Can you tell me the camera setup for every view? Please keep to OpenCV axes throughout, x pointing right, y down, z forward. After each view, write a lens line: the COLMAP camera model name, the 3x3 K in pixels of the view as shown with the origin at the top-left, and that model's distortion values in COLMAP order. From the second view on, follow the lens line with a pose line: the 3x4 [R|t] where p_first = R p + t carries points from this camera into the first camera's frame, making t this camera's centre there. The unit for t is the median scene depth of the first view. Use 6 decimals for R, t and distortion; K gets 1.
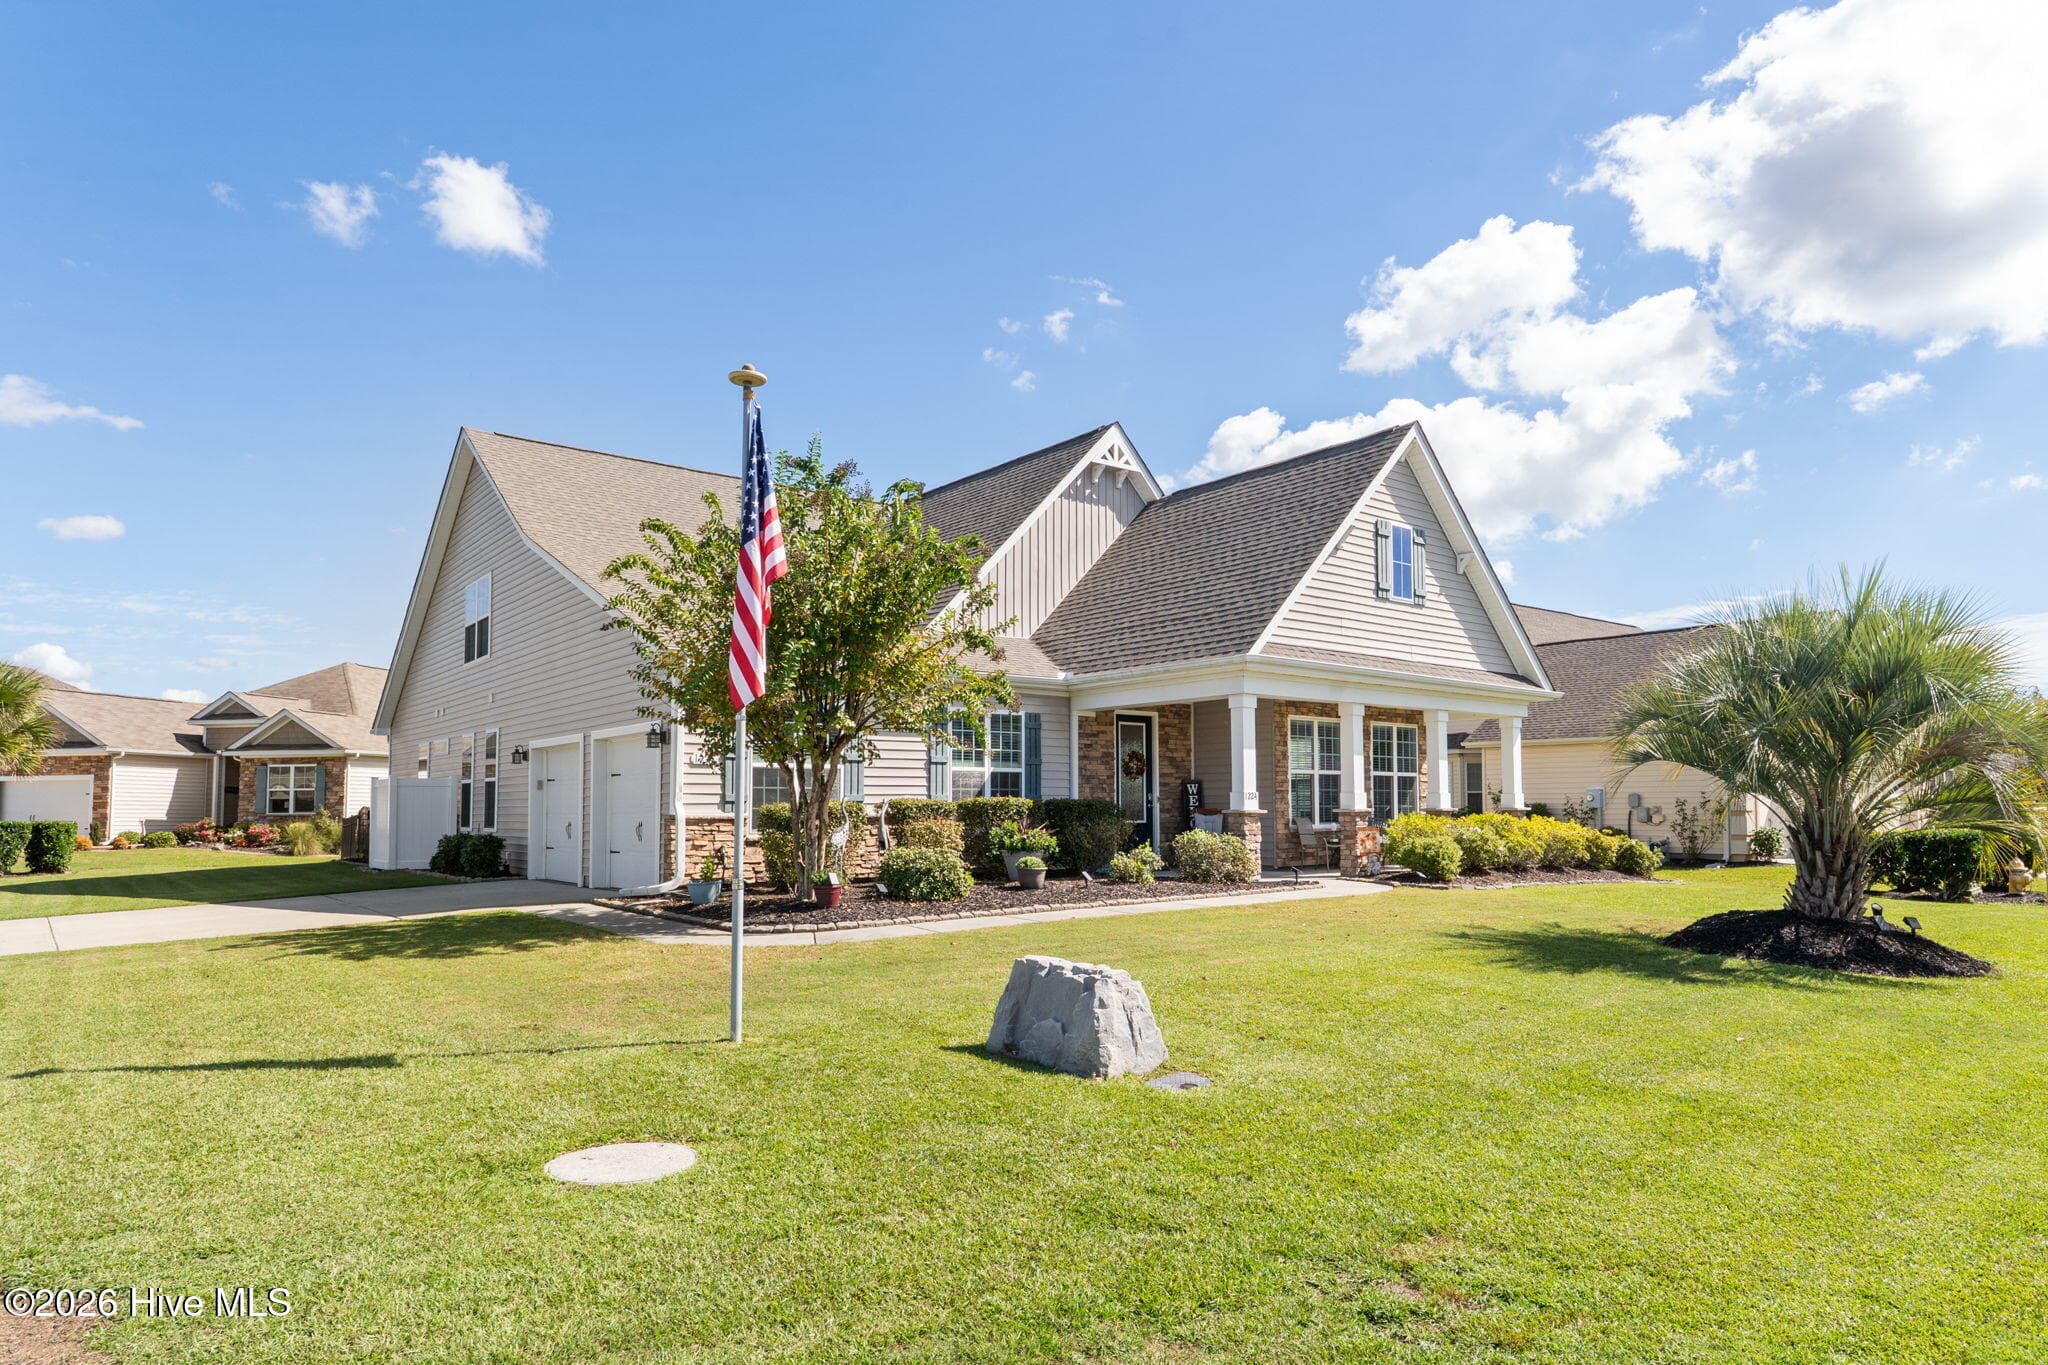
lens RADIAL K [[1217.3, 0, 1054.9], [0, 1217.3, 743.7], [0, 0, 1]] dist [-0.026585, 0.009215]
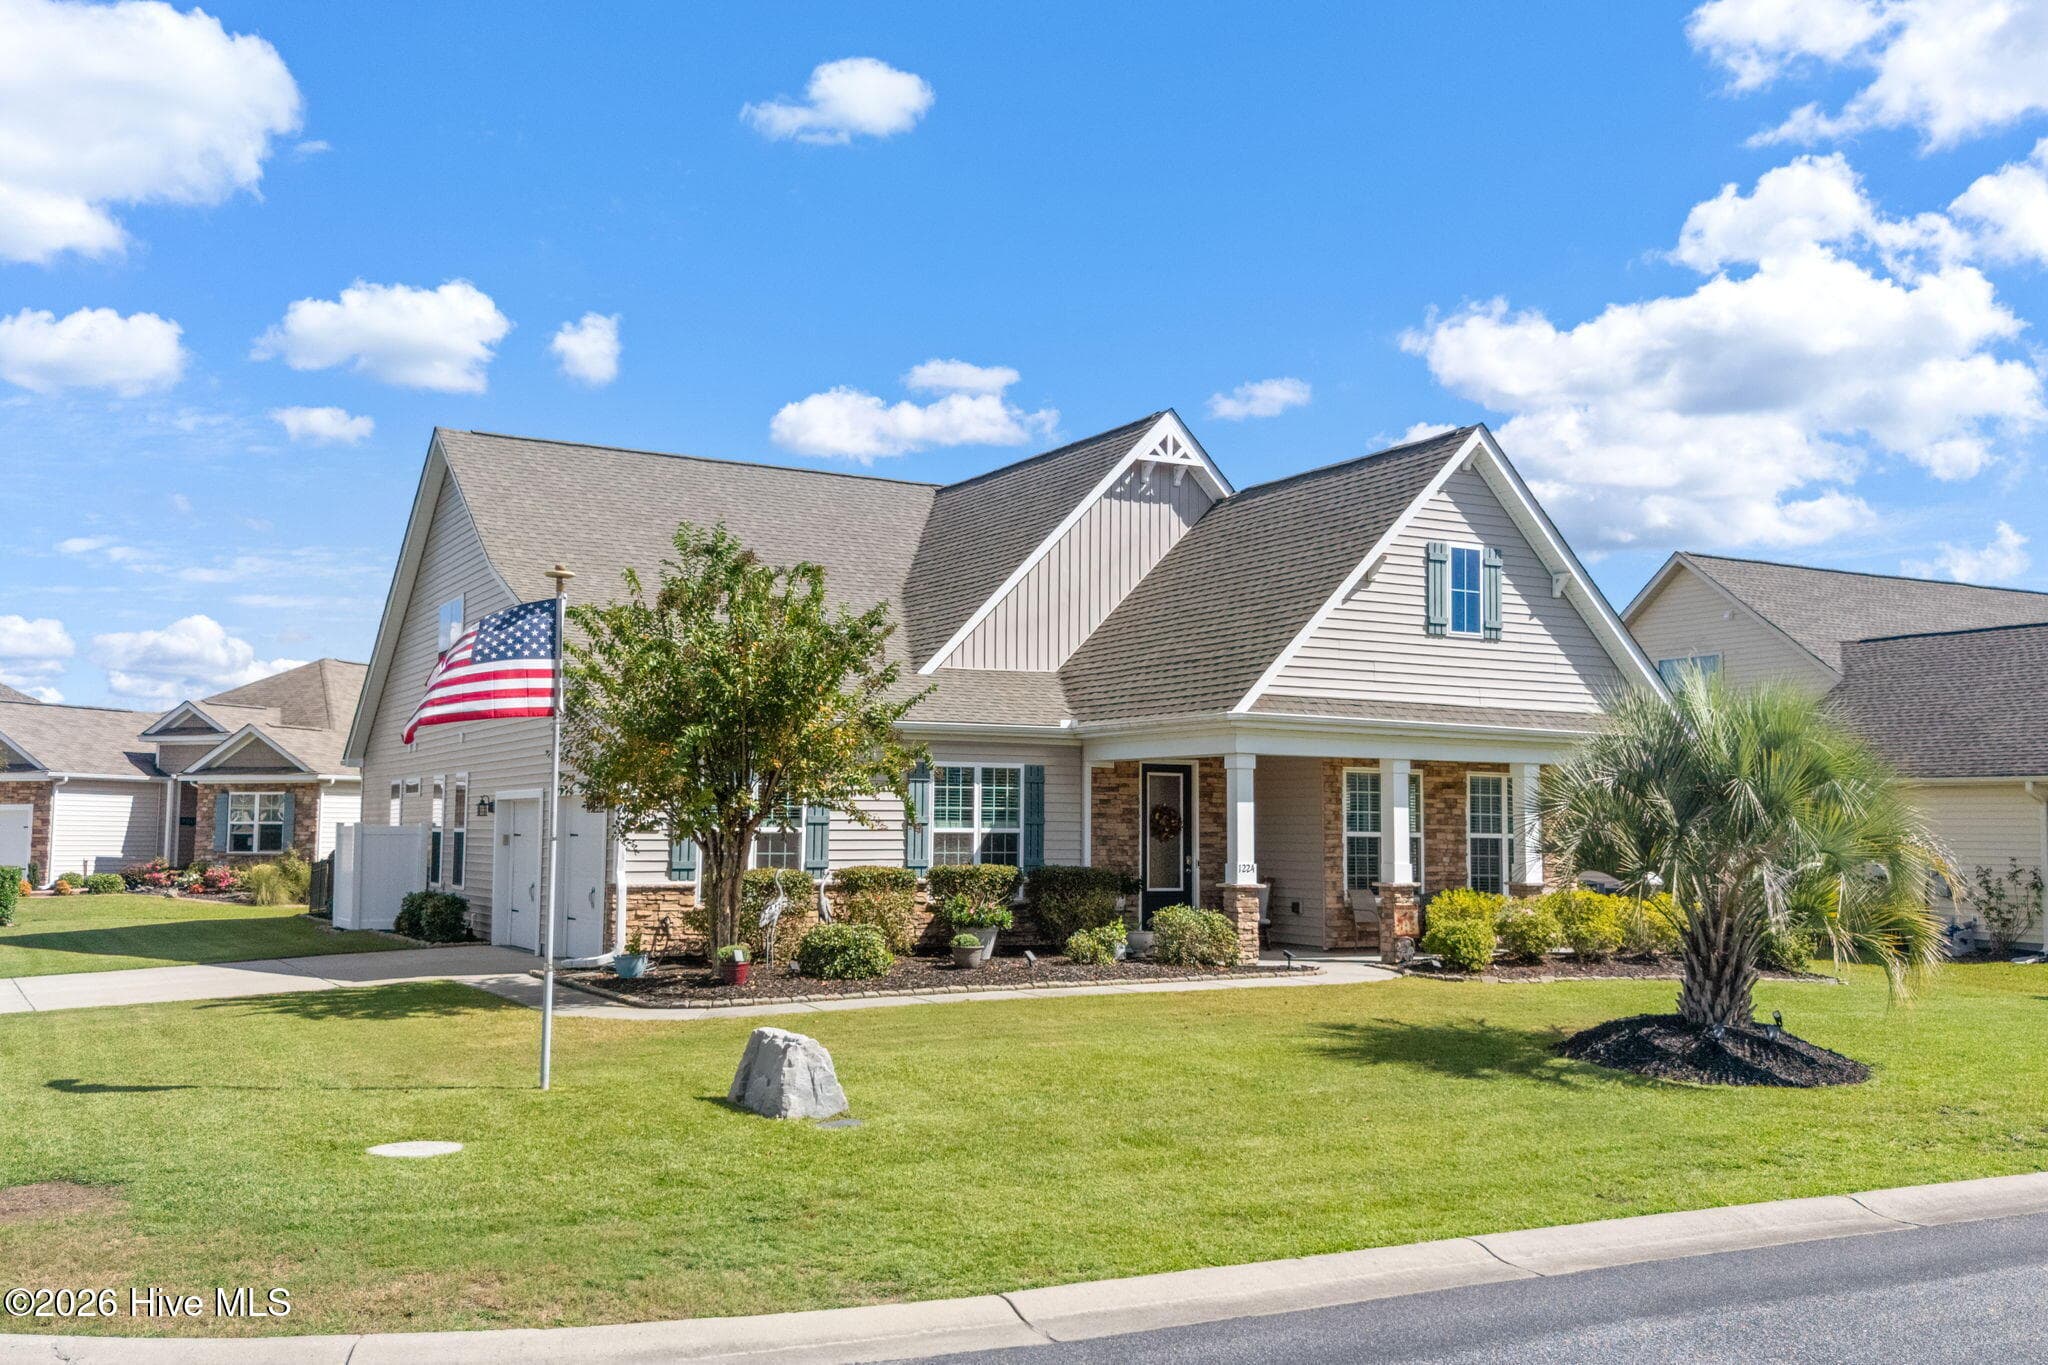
lens RADIAL K [[1866.5, 0, 1057.3], [0, 1866.5, 681.2], [0, 0, 1]] dist [0.069064, -0.118736]
pose [[0.986066, -0.001675, -0.166346, 0.223423], [-0.002817, 0.999638, -0.026765, -0.050482], [0.166330, 0.026861, 0.985704, -0.329501]]
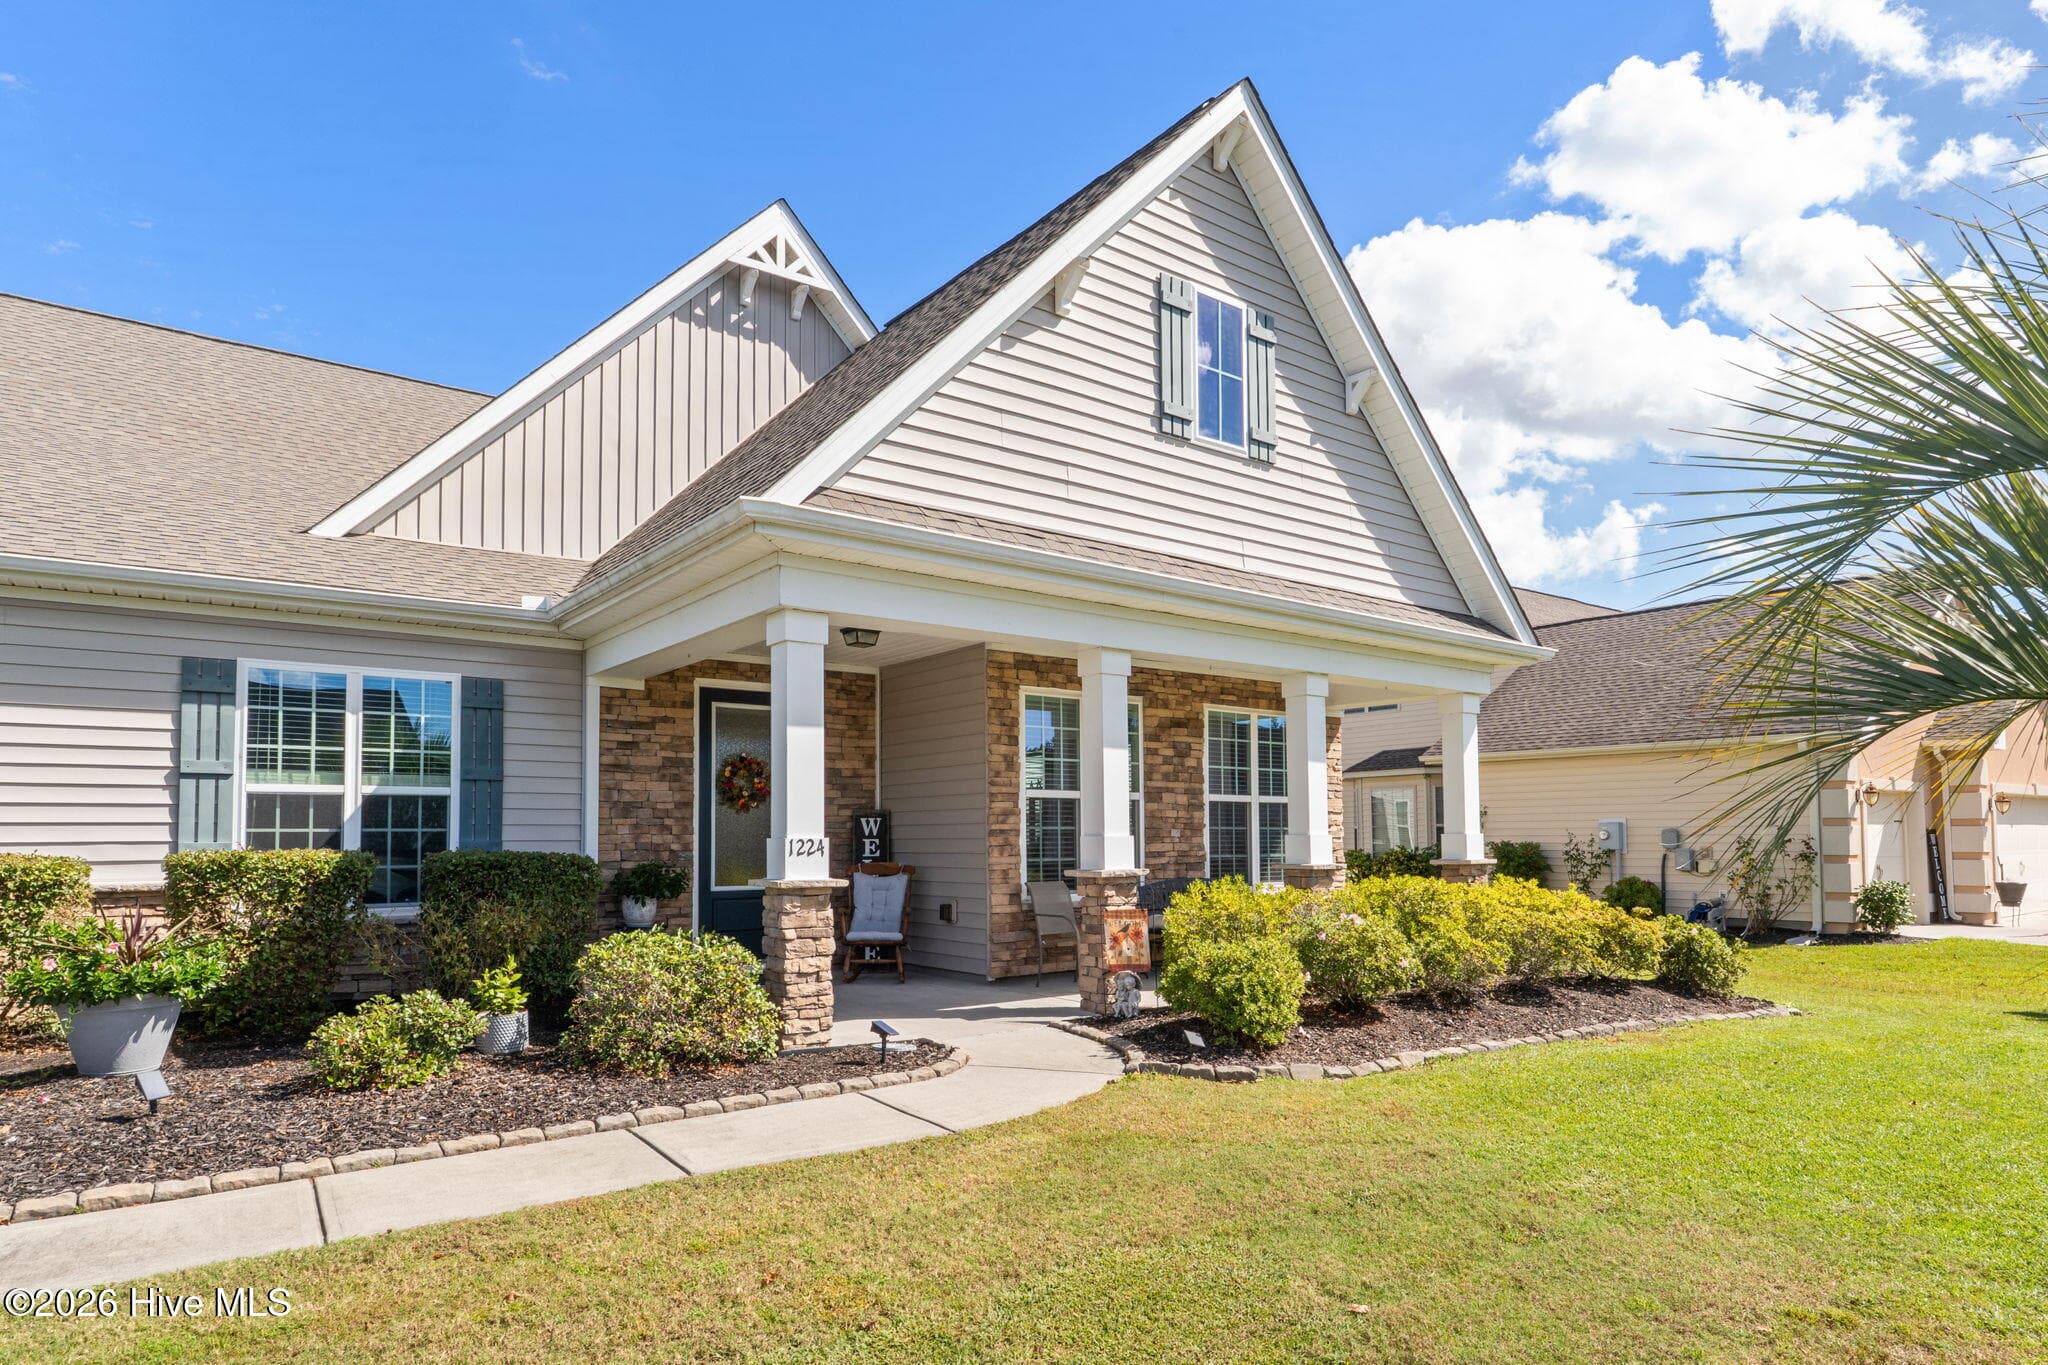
lens RADIAL K [[1183.1, 0, 1051.0], [0, 1183.1, 782.6], [0, 0, 1]] dist [-0.009492, -0.002345]
pose [[0.999788, -0.004630, -0.020068, 0.226802], [0.004731, 0.999976, 0.004971, 0.016438], [0.020045, -0.005065, 0.999786, 0.518621]]
